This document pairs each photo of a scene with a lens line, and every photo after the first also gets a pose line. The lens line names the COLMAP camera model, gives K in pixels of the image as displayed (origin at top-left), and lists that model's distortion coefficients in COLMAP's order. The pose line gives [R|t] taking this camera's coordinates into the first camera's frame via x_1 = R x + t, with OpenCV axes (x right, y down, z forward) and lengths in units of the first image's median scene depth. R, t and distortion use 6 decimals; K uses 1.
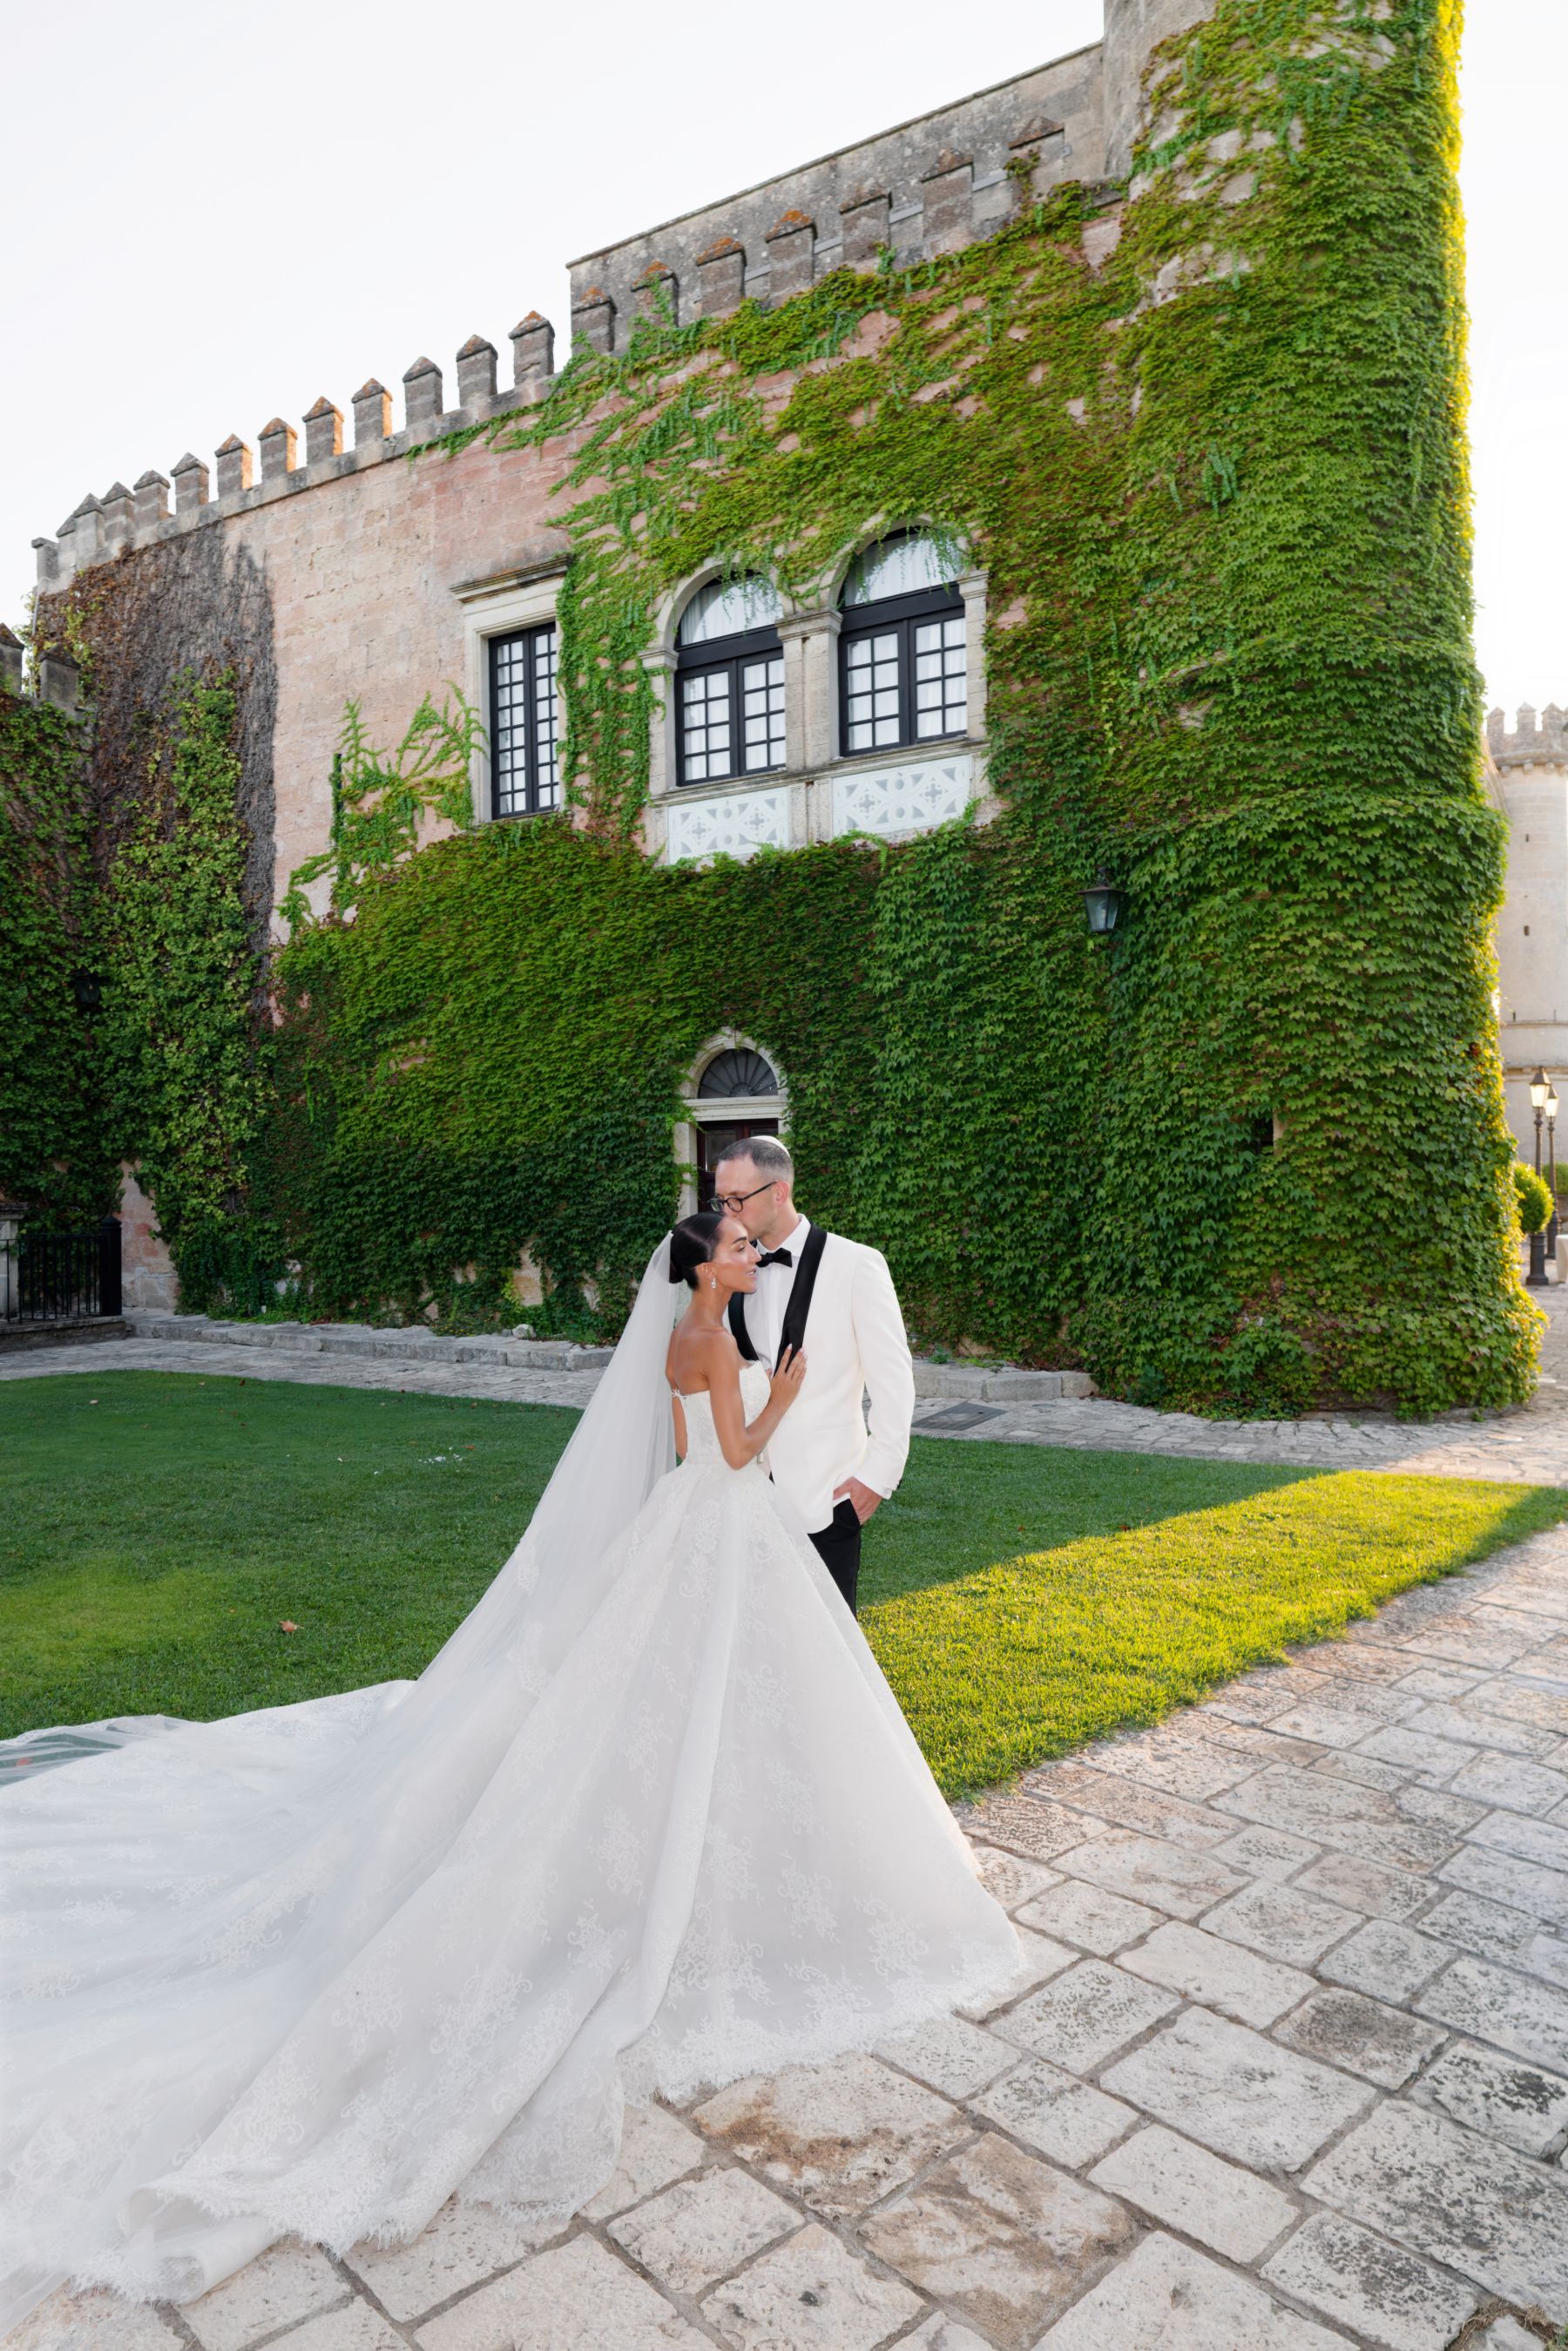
lens RADIAL K [[1530.7, 0, 787.6], [0, 1530.7, 1160.6], [0, 0, 1]] dist [0.001420, -0.000486]
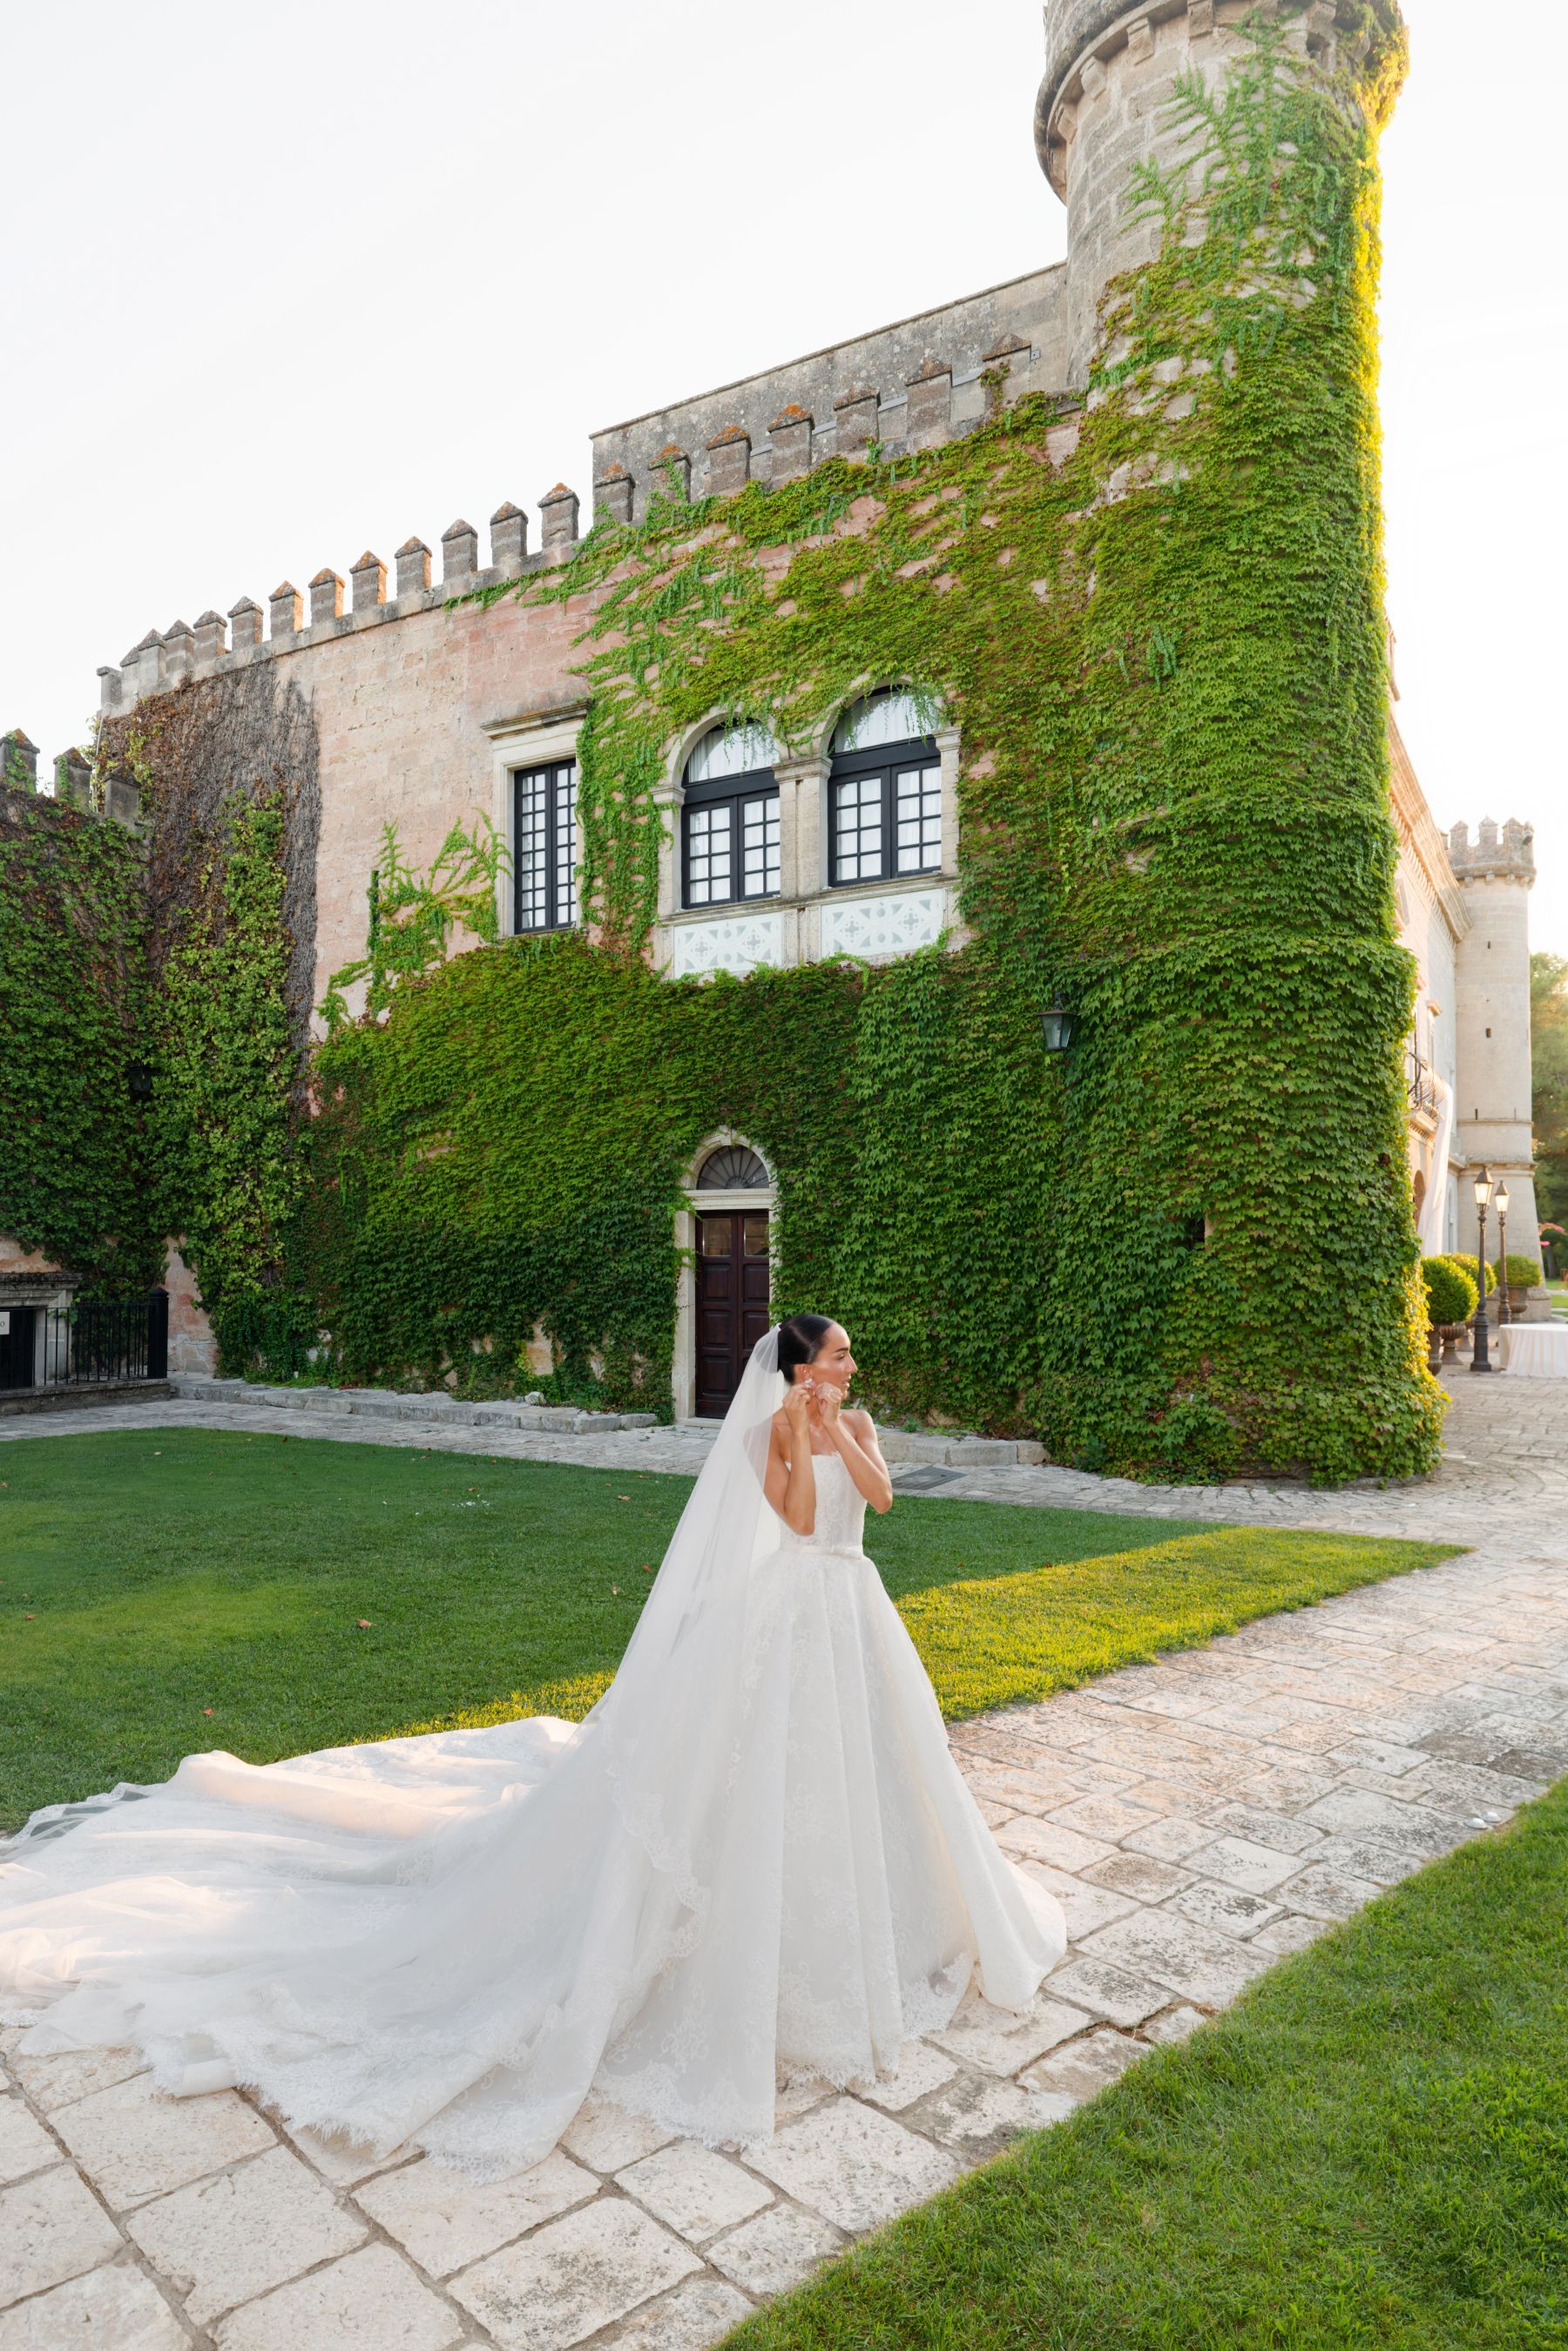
lens RADIAL K [[1531.0, 0, 764.0], [0, 1531.0, 1190.9], [0, 0, 1]] dist [0.001420, -0.000486]
pose [[0.999798, 0.013591, -0.014811, 0.006984], [-0.014026, 0.999463, -0.029630, -0.008049], [0.014401, 0.029832, 0.999451, -0.115336]]
